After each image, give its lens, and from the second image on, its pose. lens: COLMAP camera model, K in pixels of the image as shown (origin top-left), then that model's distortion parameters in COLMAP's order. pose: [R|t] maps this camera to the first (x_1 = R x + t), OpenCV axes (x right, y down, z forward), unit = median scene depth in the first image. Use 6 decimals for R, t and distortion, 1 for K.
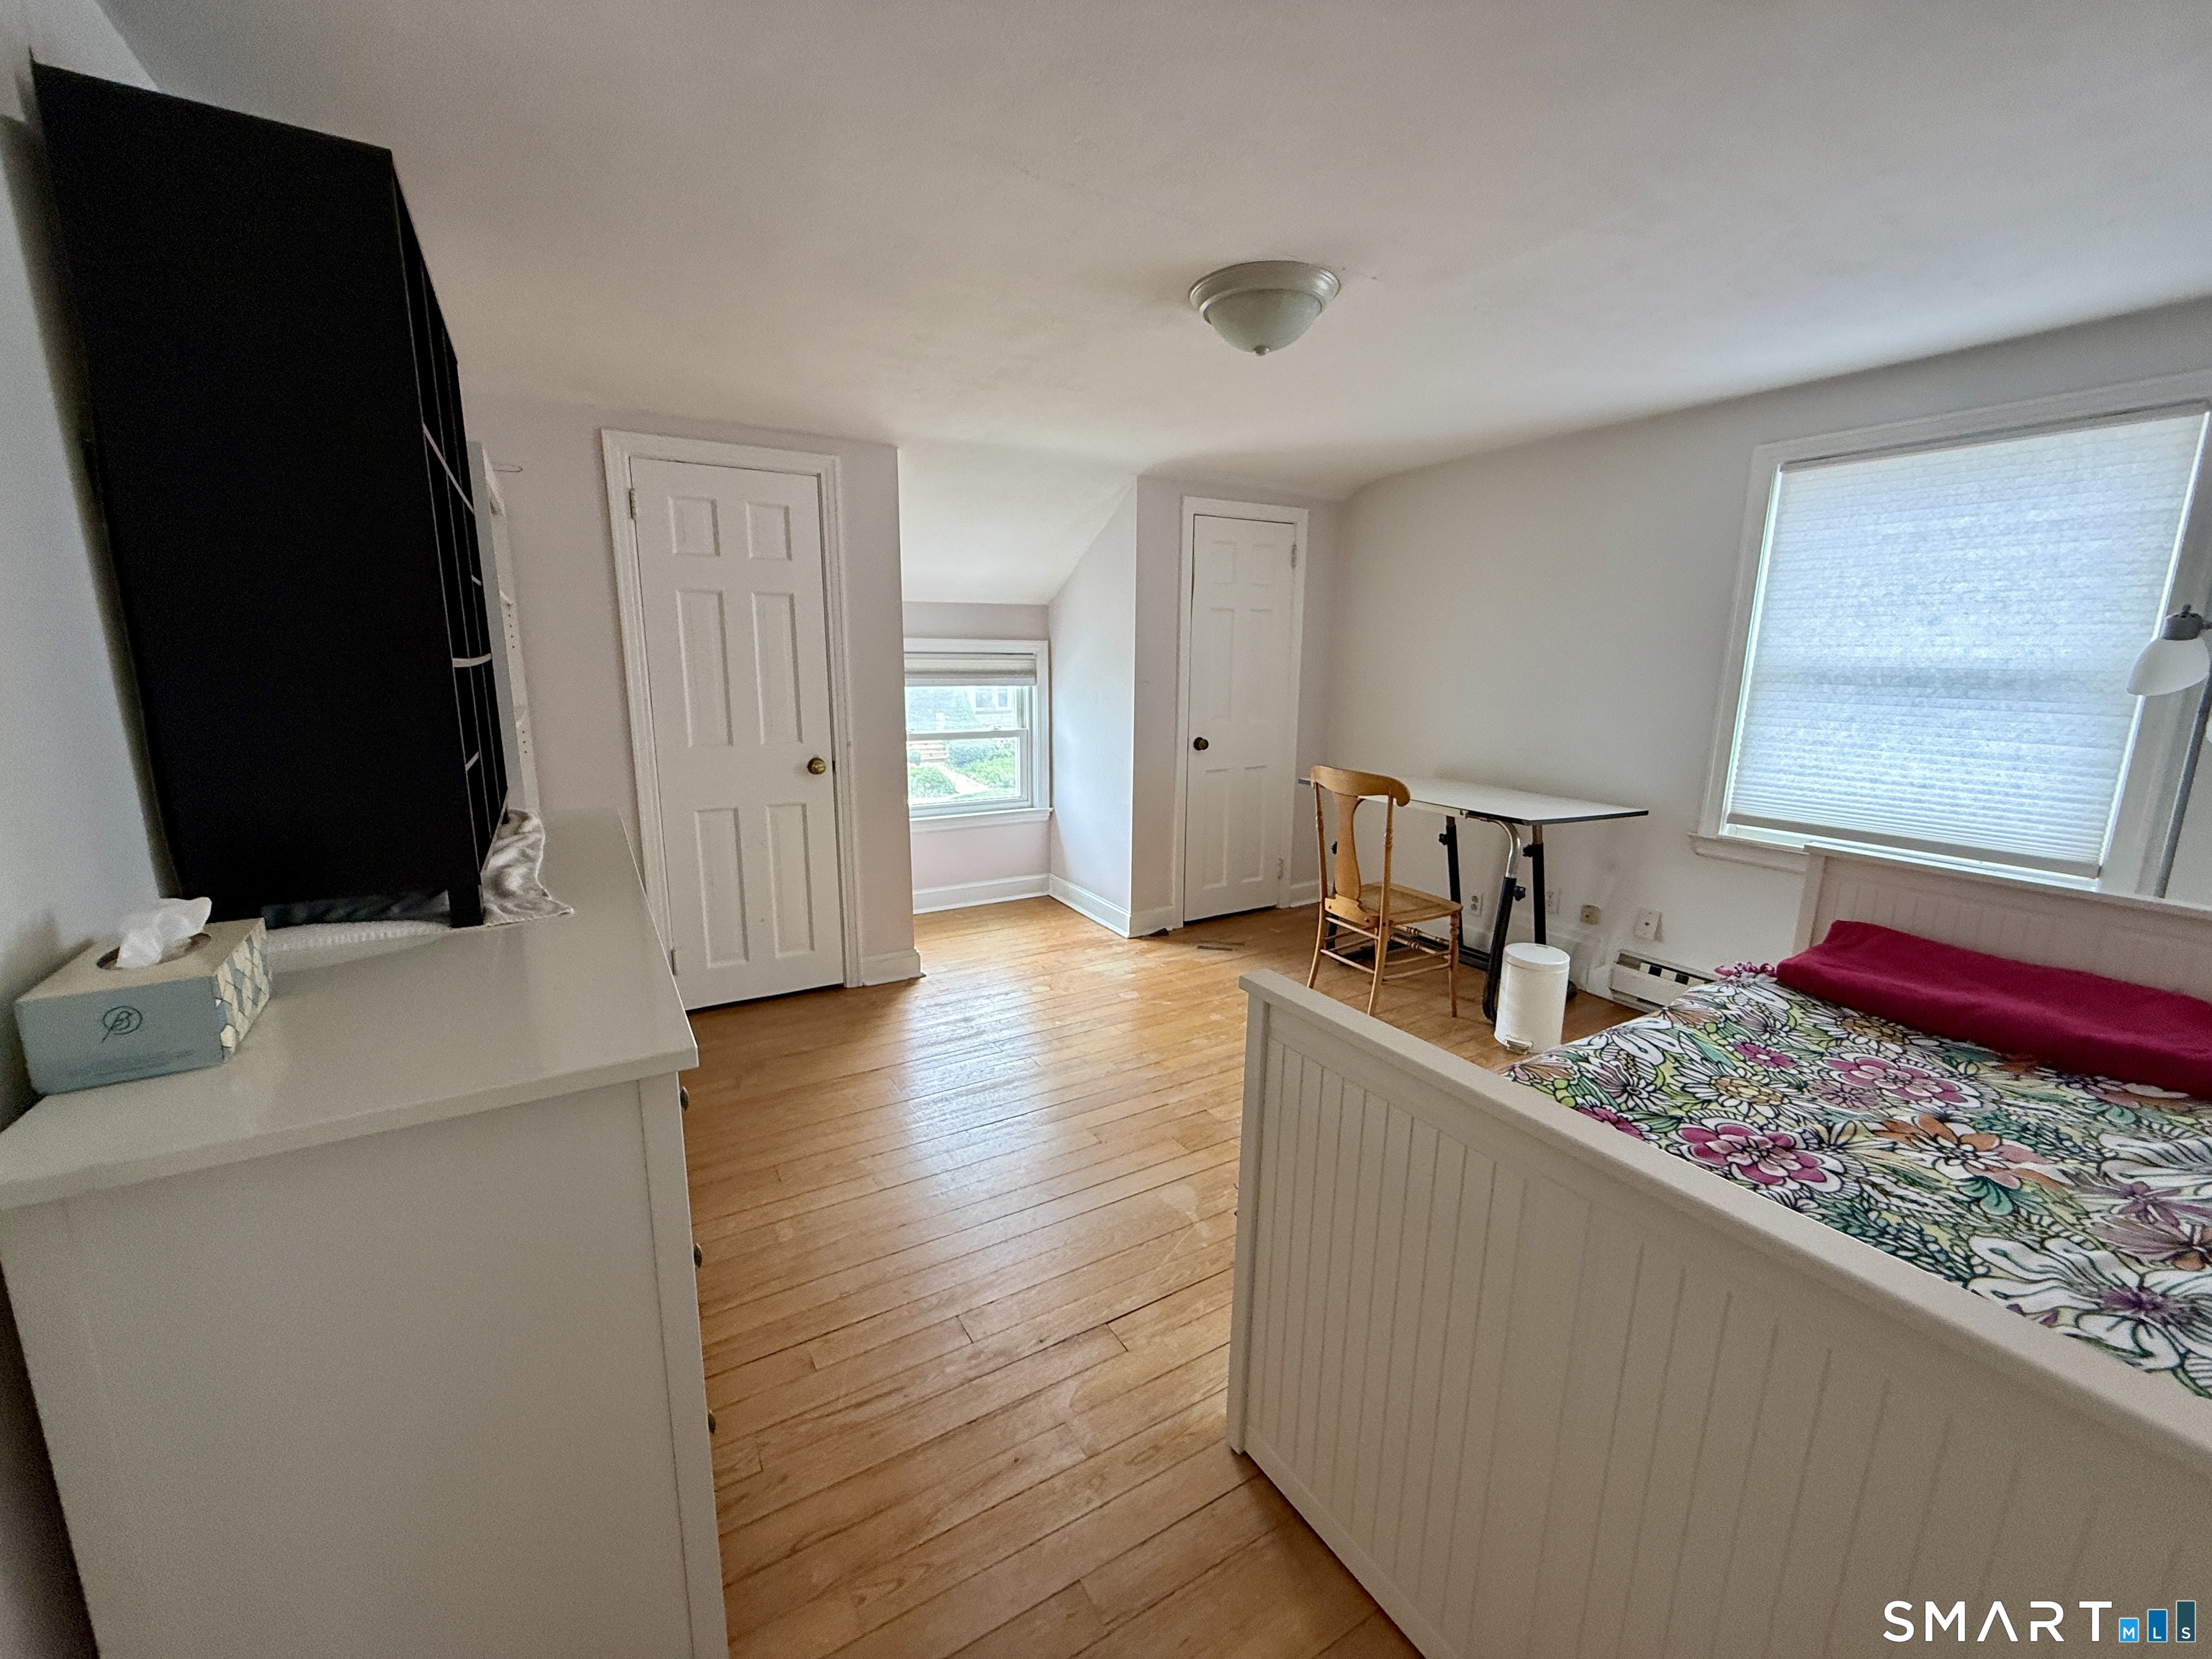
lens RADIAL K [[882.1, 0, 1095.1], [0, 882.1, 830.9], [0, 0, 1]] dist [-0.001432, 0.000117]
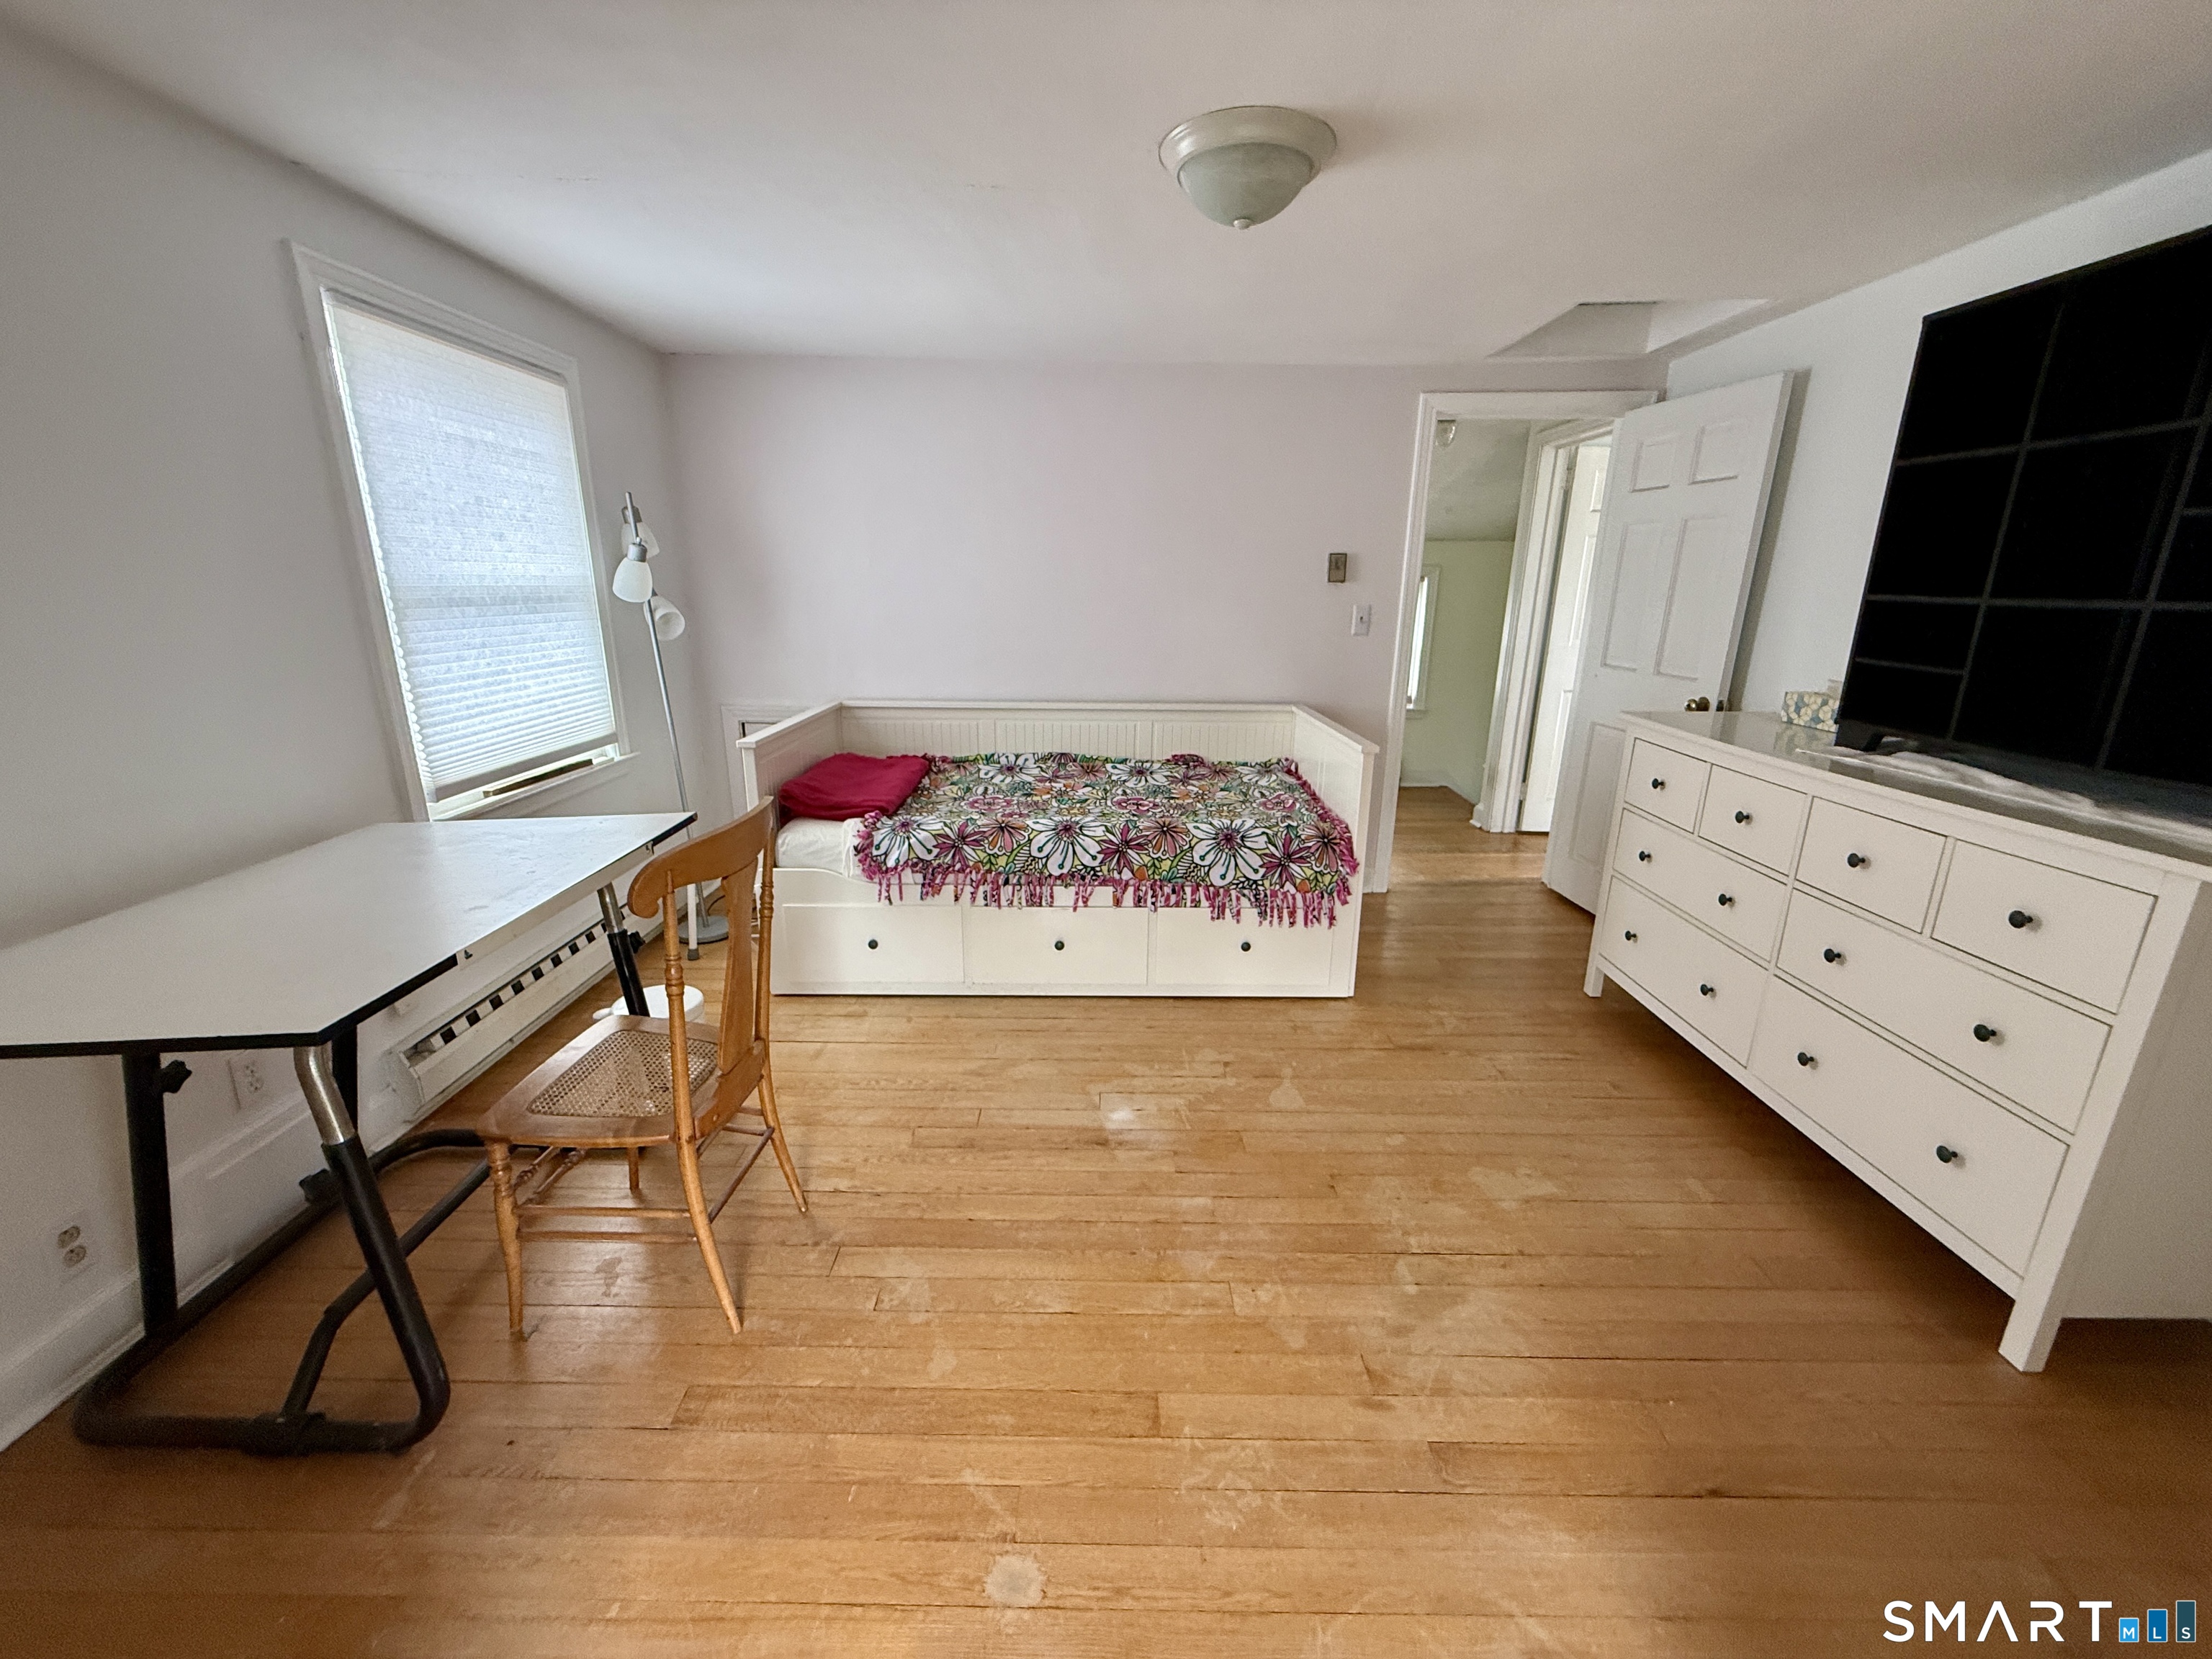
lens RADIAL K [[882.1, 0, 1110.2], [0, 882.1, 833.4], [0, 0, 1]] dist [-0.001432, 0.000117]
pose [[-0.861609, -0.153509, 0.483802, -0.231181], [0.085157, 0.895940, 0.435937, -0.440808], [-0.500378, 0.416806, -0.758877, 2.177314]]
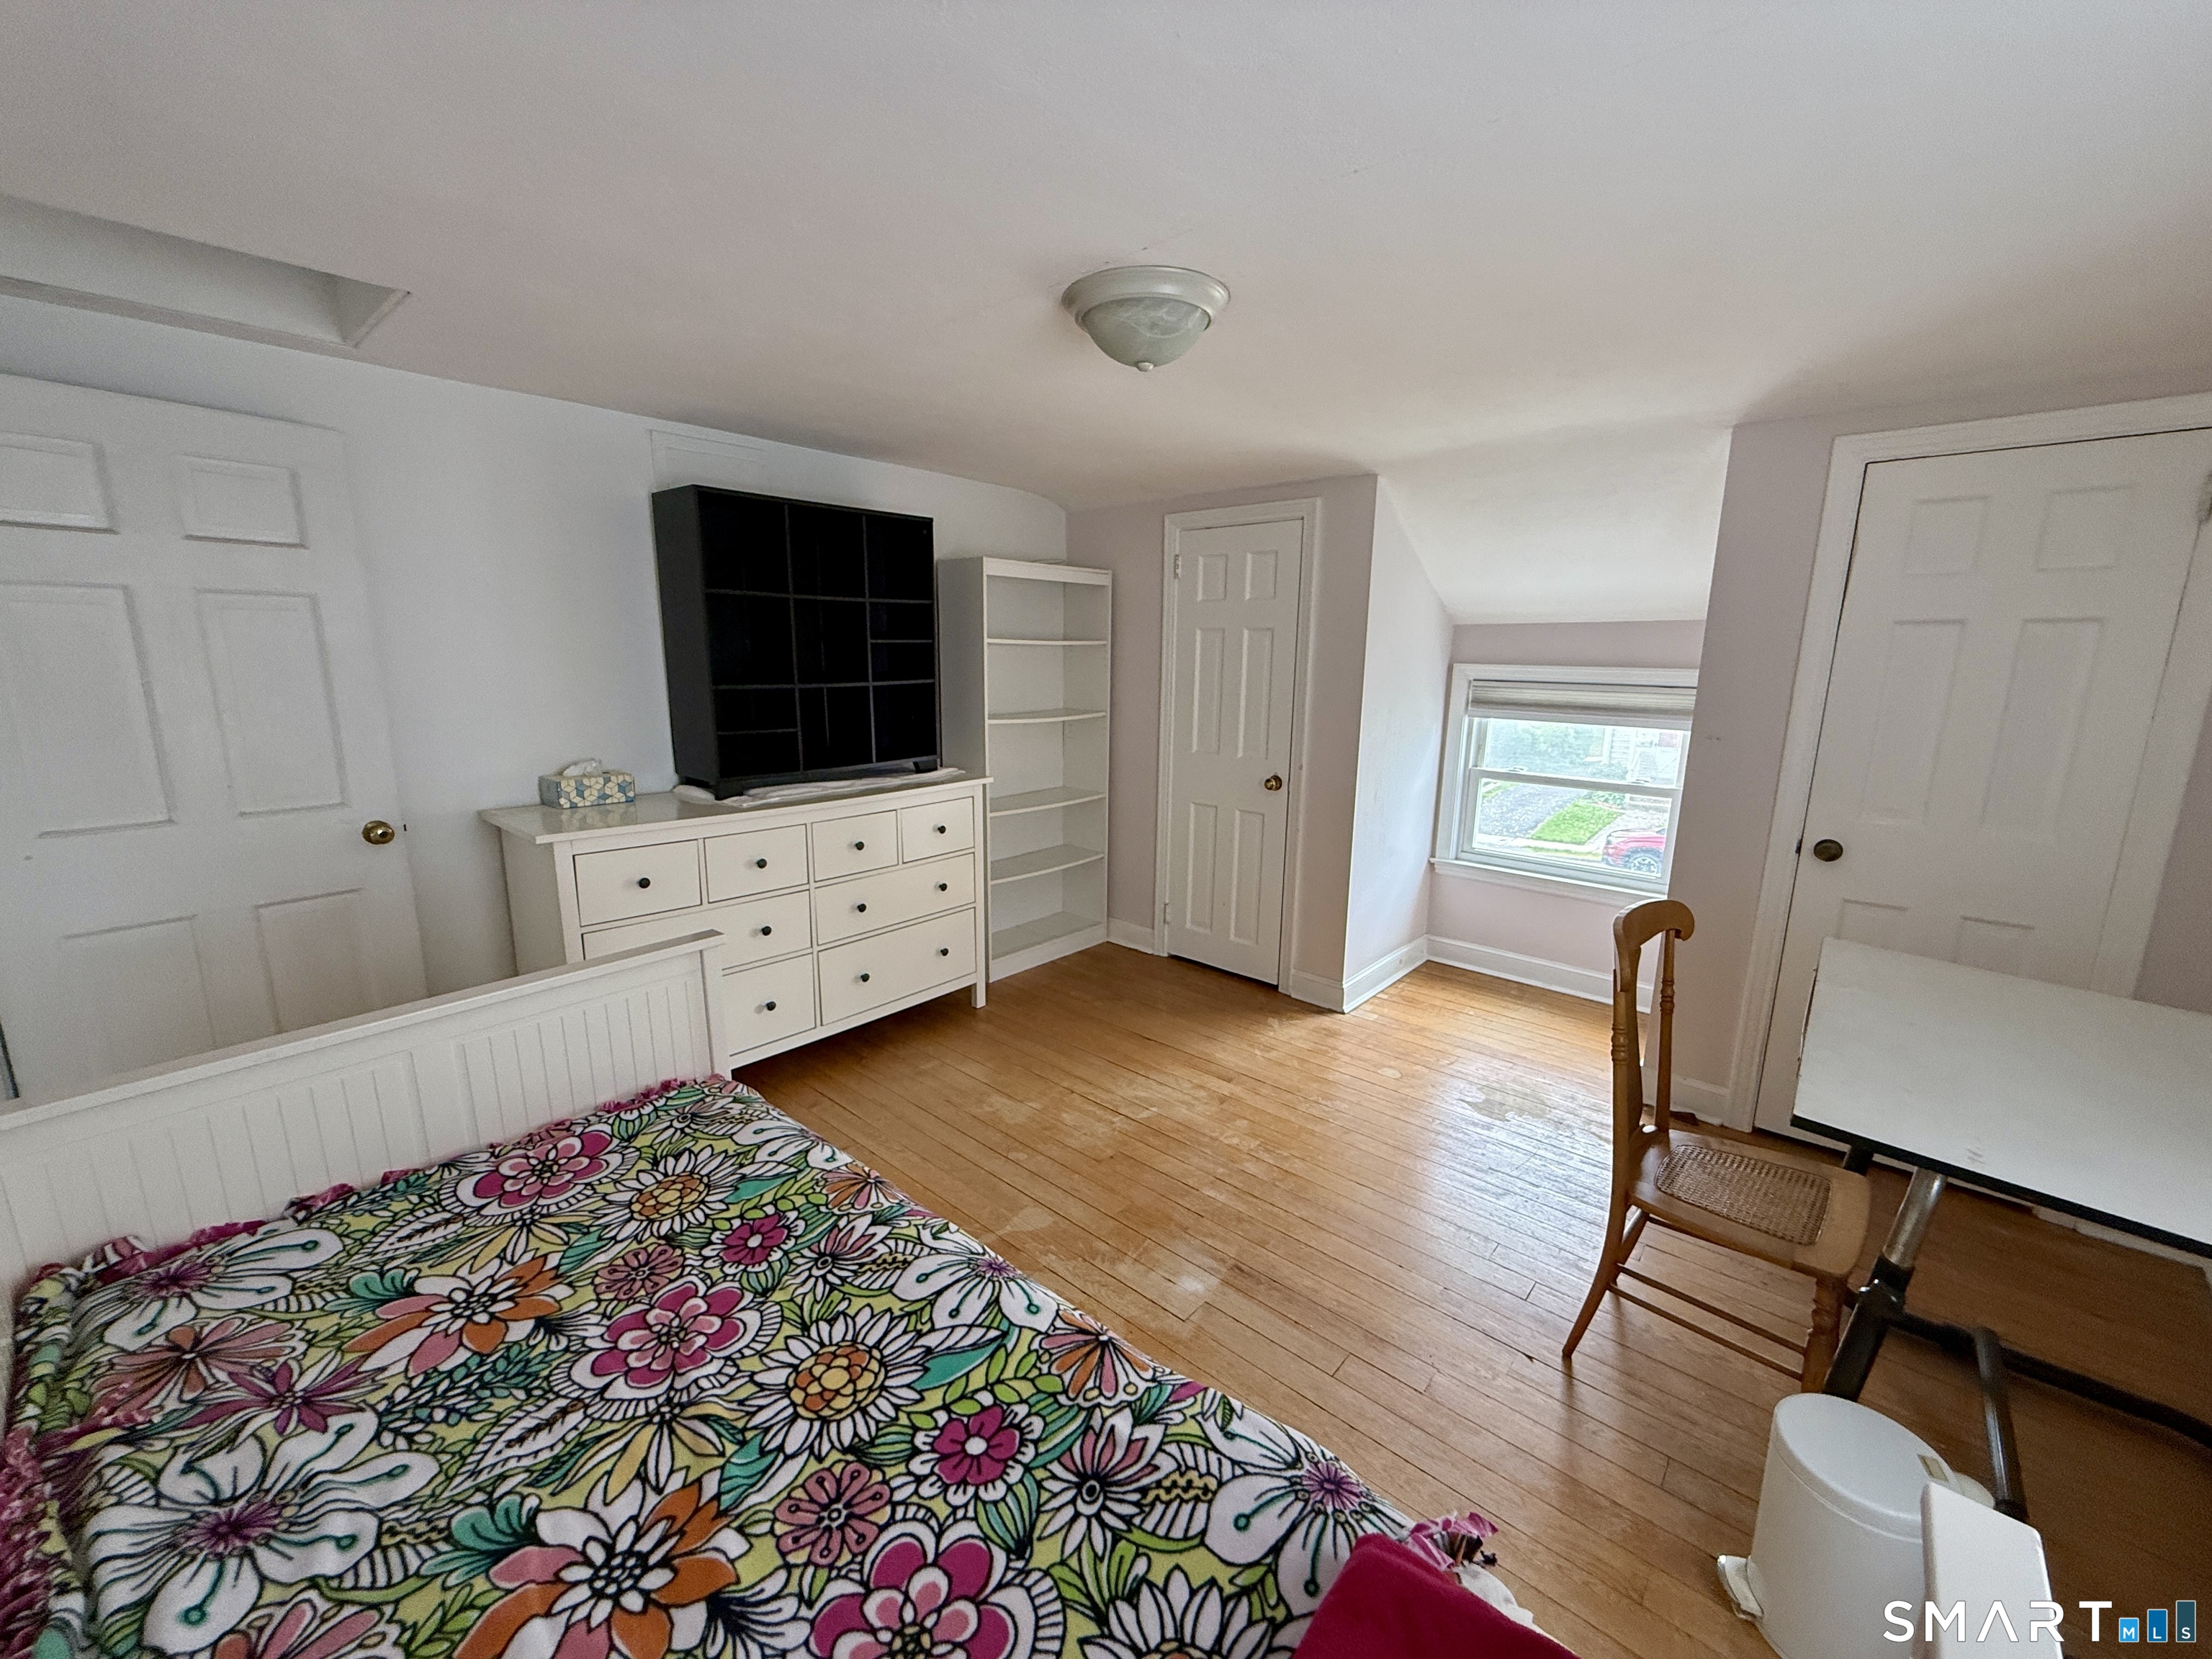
lens RADIAL K [[882.1, 0, 1094.2], [0, 882.1, 830.2], [0, 0, 1]] dist [-0.001432, 0.000117]
pose [[0.302291, 0.189045, -0.934282, 1.209579], [-0.198163, 0.971186, 0.132395, -0.216277], [0.932390, 0.145118, 0.331043, 0.804612]]
